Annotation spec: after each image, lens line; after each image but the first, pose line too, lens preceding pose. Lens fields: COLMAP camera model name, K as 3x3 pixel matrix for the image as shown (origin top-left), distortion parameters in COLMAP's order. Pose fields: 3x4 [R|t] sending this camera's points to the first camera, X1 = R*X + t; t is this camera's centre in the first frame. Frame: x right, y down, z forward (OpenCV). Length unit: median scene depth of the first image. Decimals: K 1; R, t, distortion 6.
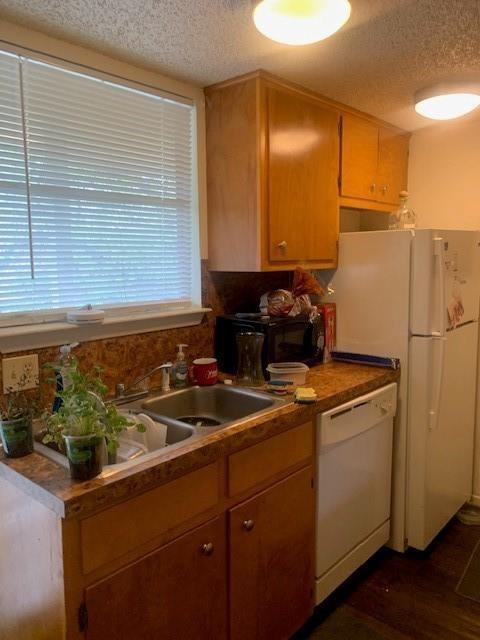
lens RADIAL K [[494.6, 0, 240.0], [0, 494.6, 320.0], [0, 0, 1]] dist [0.005711, 0.001297]
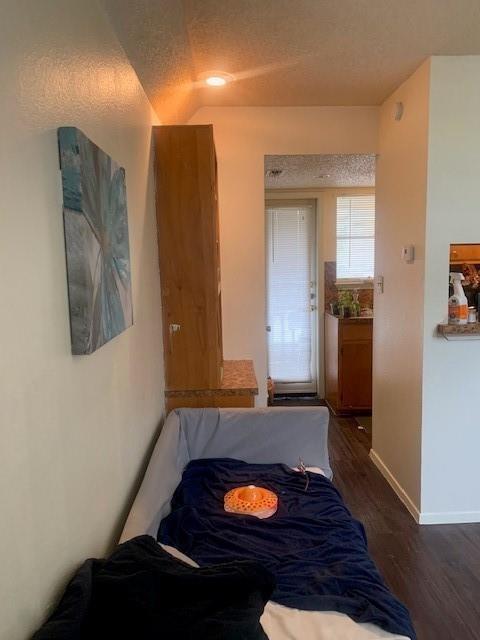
lens RADIAL K [[494.6, 0, 240.0], [0, 494.6, 320.0], [0, 0, 1]] dist [0.005711, 0.001297]
pose [[0.695473, 0.079879, -0.714099, 1.028281], [-0.065703, 0.996708, 0.047503, 0.110602], [0.715542, 0.013881, 0.698432, -1.273302]]
